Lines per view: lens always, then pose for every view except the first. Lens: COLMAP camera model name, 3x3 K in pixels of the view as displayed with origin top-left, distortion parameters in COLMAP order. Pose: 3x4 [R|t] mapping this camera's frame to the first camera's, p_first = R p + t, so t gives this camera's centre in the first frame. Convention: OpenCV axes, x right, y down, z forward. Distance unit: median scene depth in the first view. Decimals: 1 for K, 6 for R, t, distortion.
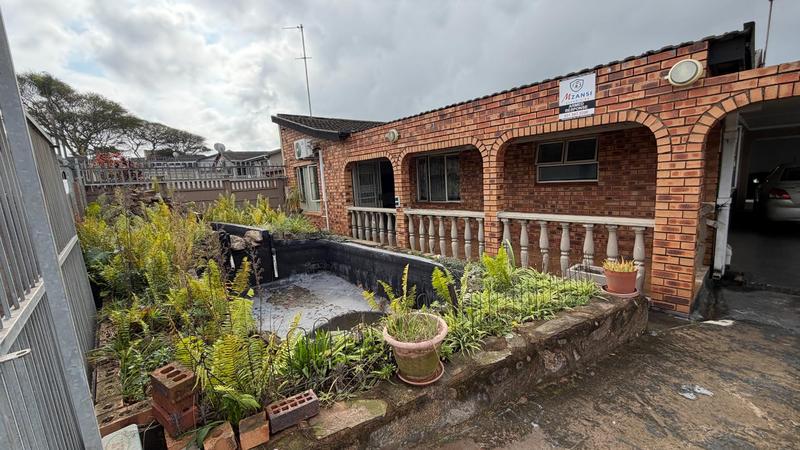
lens RADIAL K [[317.3, 0, 399.8], [0, 317.3, 225.4], [0, 0, 1]] dist [-0.001163, 0.000527]
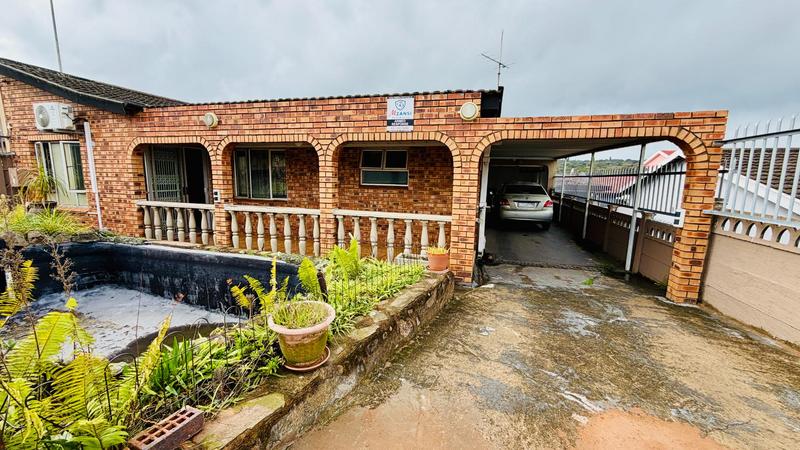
lens RADIAL K [[317.3, 0, 398.4], [0, 317.3, 225.4], [0, 0, 1]] dist [-0.001163, 0.000527]
pose [[0.838699, -0.007918, 0.544538, -0.116907], [0.009867, 0.999951, -0.000657, 0.020085], [-0.544506, 0.005924, 0.838736, -0.006057]]
